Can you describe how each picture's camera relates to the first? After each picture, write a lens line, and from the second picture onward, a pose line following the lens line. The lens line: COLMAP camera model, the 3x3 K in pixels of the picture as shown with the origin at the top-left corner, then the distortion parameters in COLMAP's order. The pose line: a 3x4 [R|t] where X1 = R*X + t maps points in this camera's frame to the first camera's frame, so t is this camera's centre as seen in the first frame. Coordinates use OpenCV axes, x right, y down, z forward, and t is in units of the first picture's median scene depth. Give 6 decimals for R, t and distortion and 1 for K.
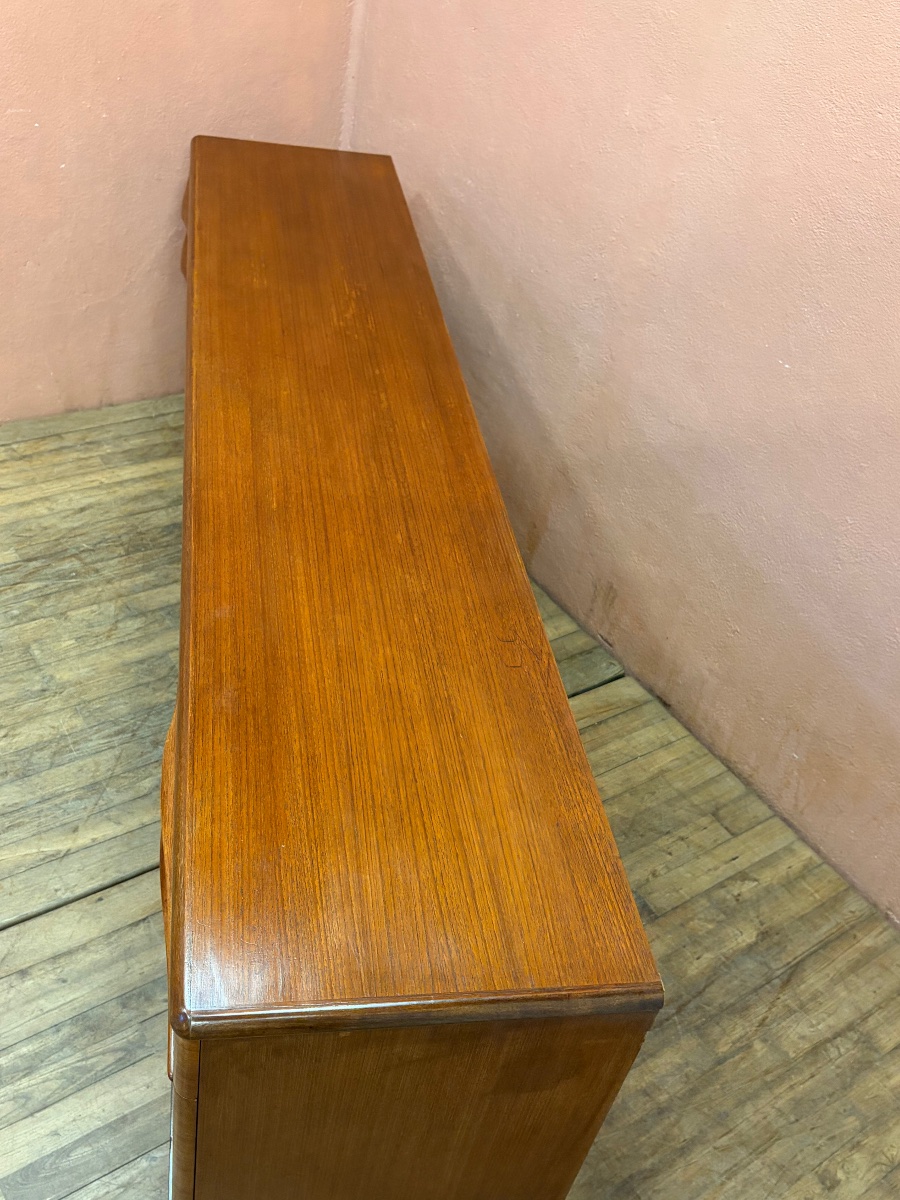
lens RADIAL K [[1168.6, 0, 450.0], [0, 1168.6, 600.0], [0, 0, 1]] dist [-0.064099, 0.156649]
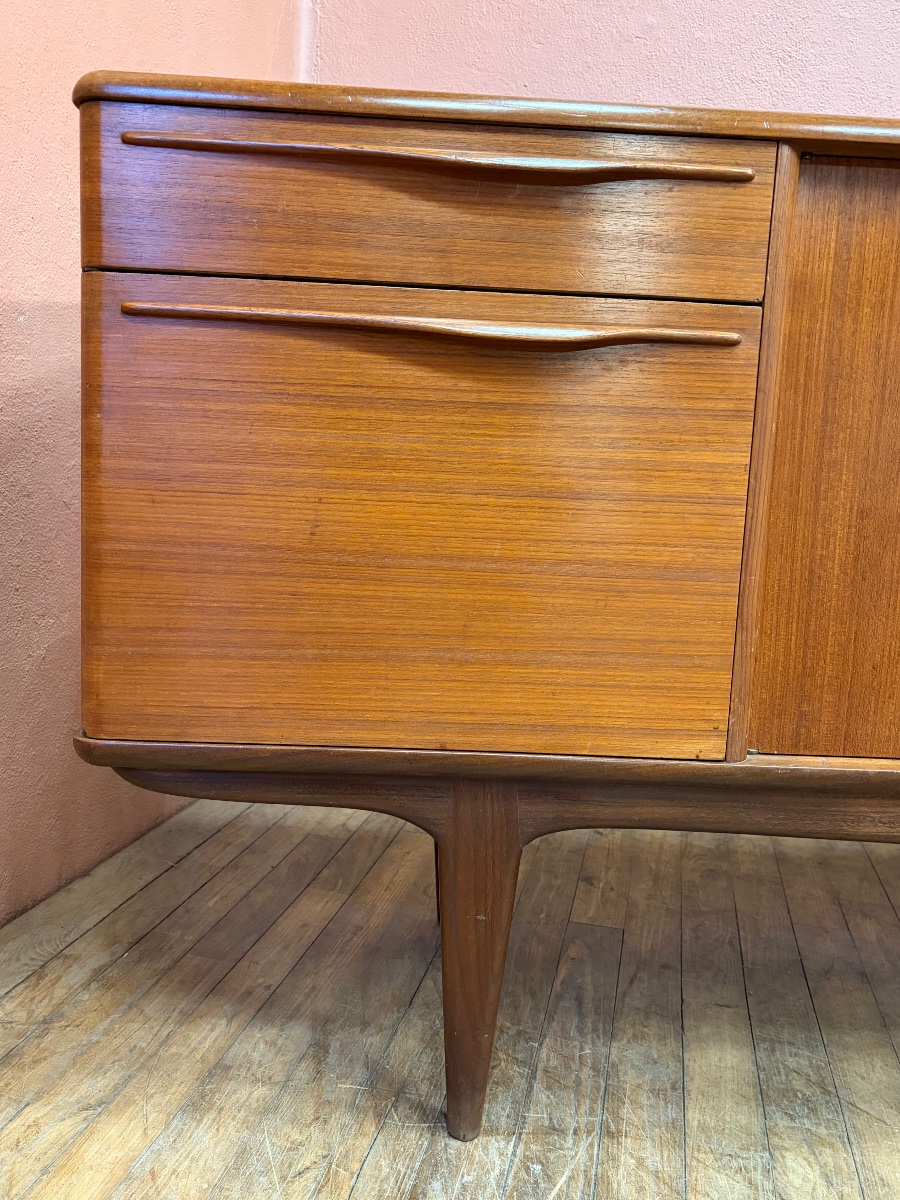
lens RADIAL K [[1043.8, 0, 446.8], [0, 1043.8, 601.5], [0, 0, 1]] dist [0.019003, 0.007688]
pose [[0.735047, -0.212417, 0.643883, -0.657512], [0.486304, 0.826911, -0.282359, -0.111489], [-0.472456, 0.520670, 0.711117, 0.904365]]
